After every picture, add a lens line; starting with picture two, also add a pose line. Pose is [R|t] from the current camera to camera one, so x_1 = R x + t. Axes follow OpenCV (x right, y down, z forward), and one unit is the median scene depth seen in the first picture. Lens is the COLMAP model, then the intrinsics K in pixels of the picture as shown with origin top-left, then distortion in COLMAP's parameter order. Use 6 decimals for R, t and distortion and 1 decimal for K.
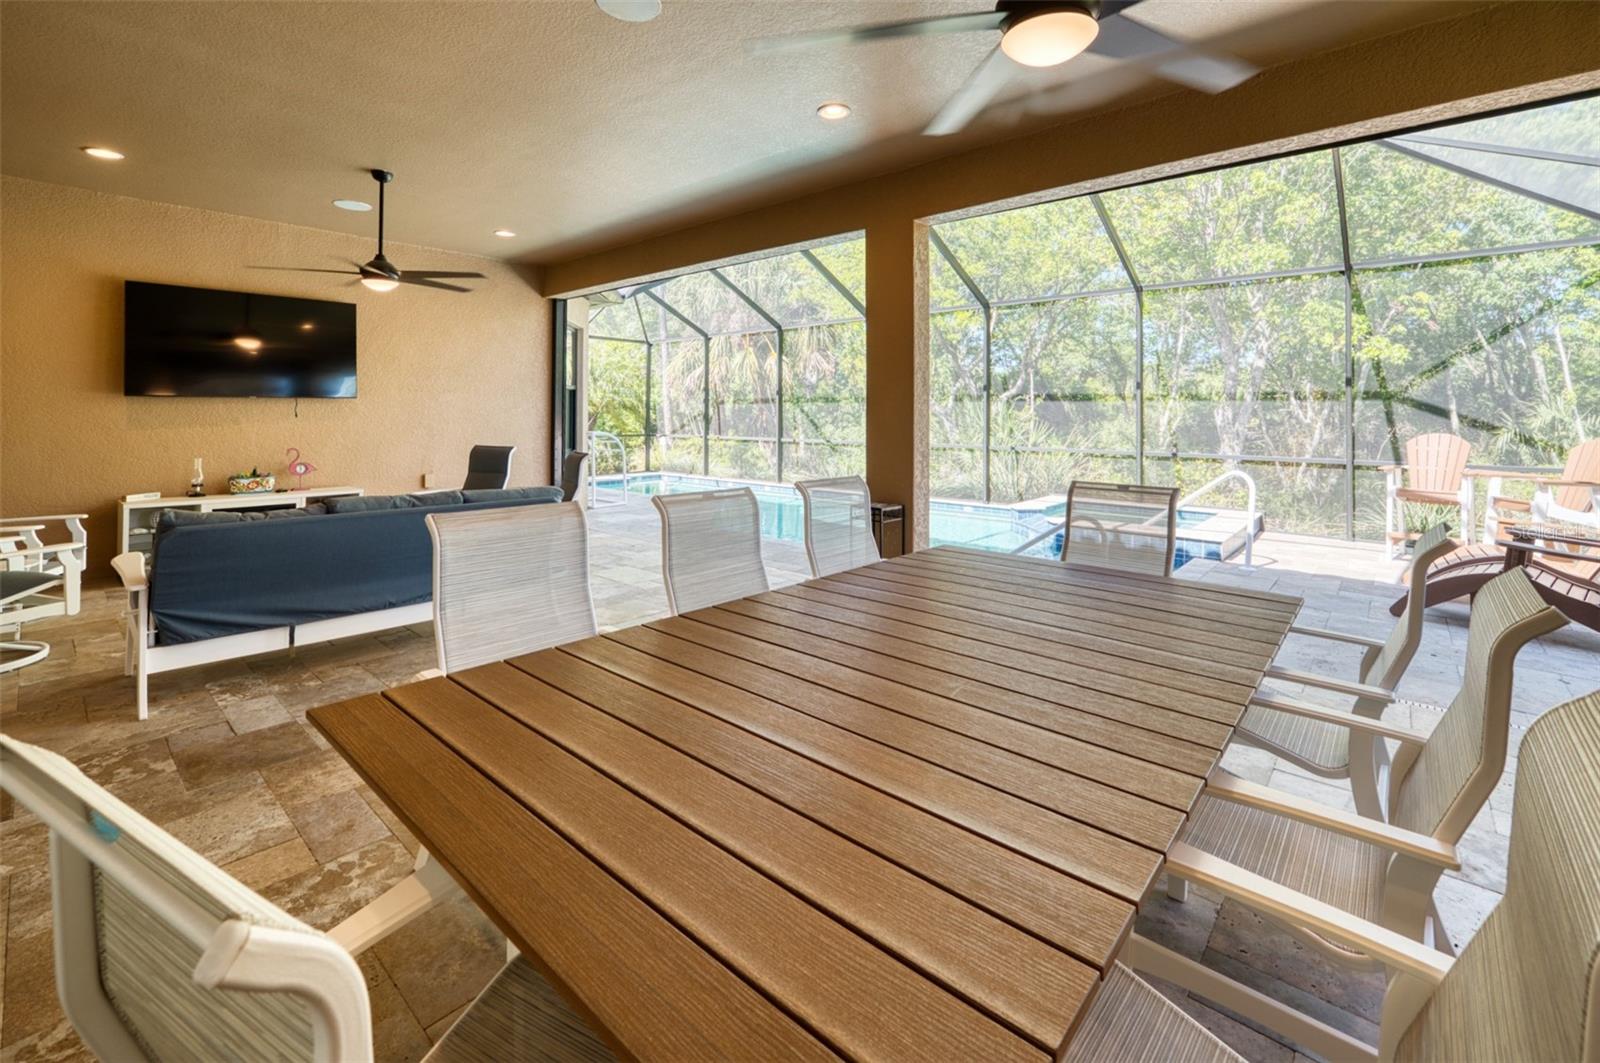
lens RADIAL K [[684.6, 0, 798.1], [0, 684.6, 396.8], [0, 0, 1]] dist [0.000369, 0.000039]
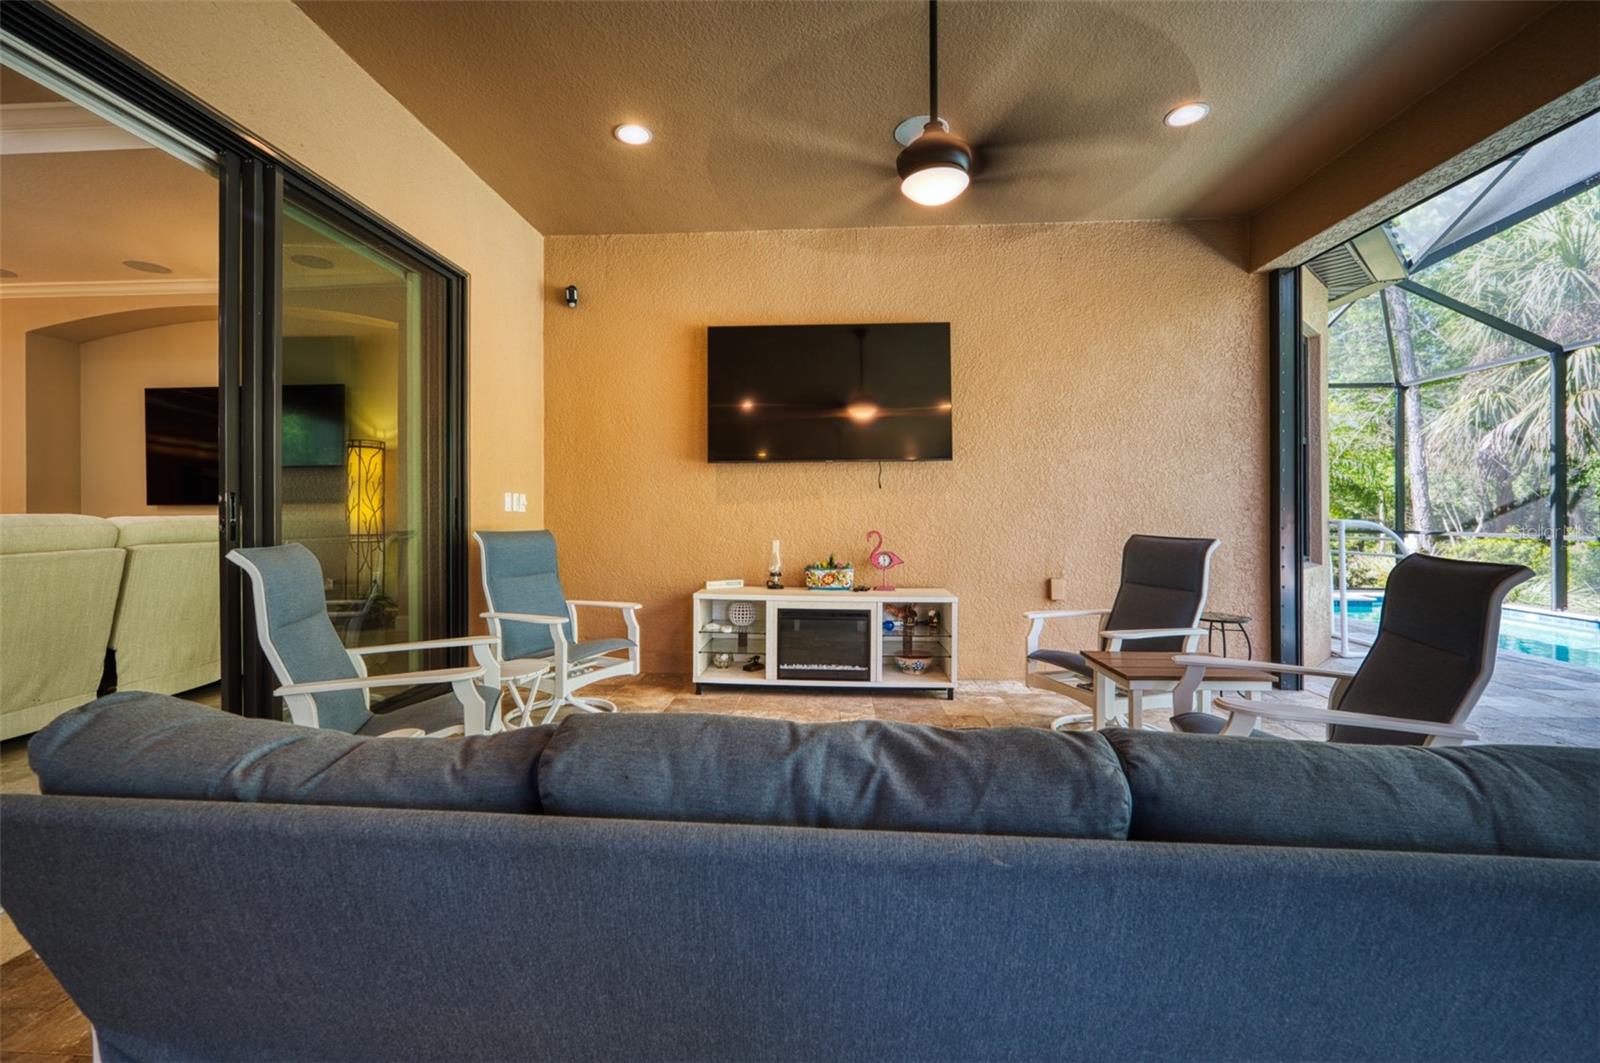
lens RADIAL K [[633.3, 0, 797.7], [0, 633.3, 505.5], [0, 0, 1]] dist [0.000409, 0.000202]
pose [[0.616162, -0.009922, -0.787557, -0.241813], [0.021623, 0.999757, 0.004321, 0.040155], [0.787323, -0.019691, 0.616227, 0.485242]]
